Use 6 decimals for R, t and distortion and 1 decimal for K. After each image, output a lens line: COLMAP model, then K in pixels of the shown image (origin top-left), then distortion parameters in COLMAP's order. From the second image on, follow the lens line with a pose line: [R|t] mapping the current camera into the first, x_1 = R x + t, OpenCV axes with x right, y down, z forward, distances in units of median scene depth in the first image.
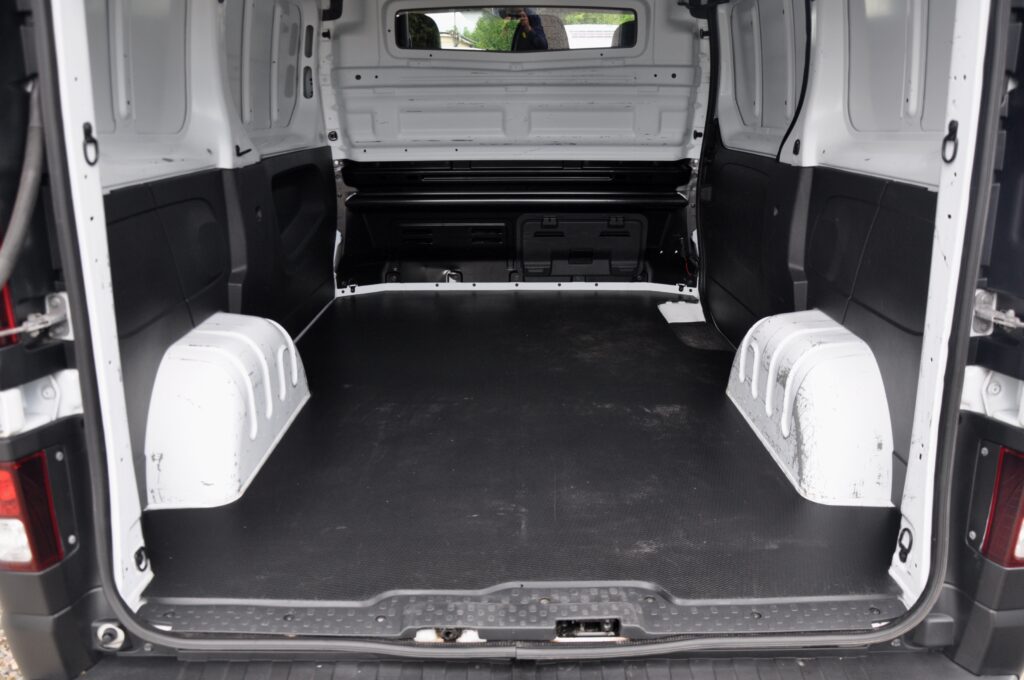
lens RADIAL K [[799.3, 0, 512.0], [0, 799.3, 340.0], [0, 0, 1]] dist [-0.109692, 0.005687]
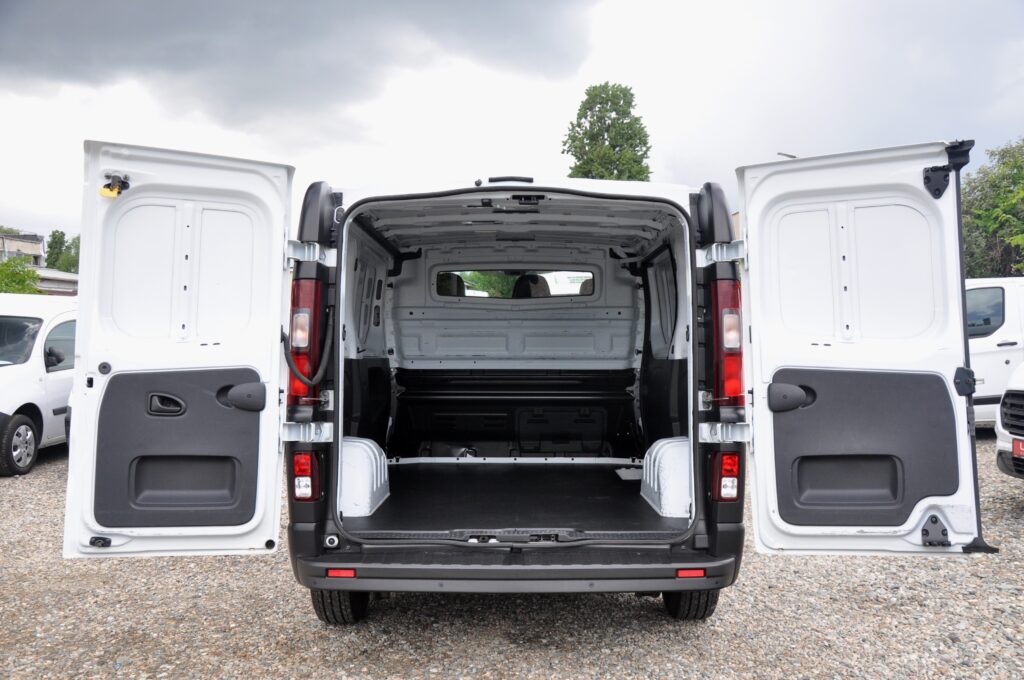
lens RADIAL K [[974.2, 0, 512.0], [0, 974.2, 340.0], [0, 0, 1]] dist [0.000520, -0.000050]
pose [[0.999988, 0.004867, -0.000481, -0.000021], [-0.004791, 0.955172, -0.296012, 0.258893], [-0.000981, 0.296011, 0.955184, -0.746869]]
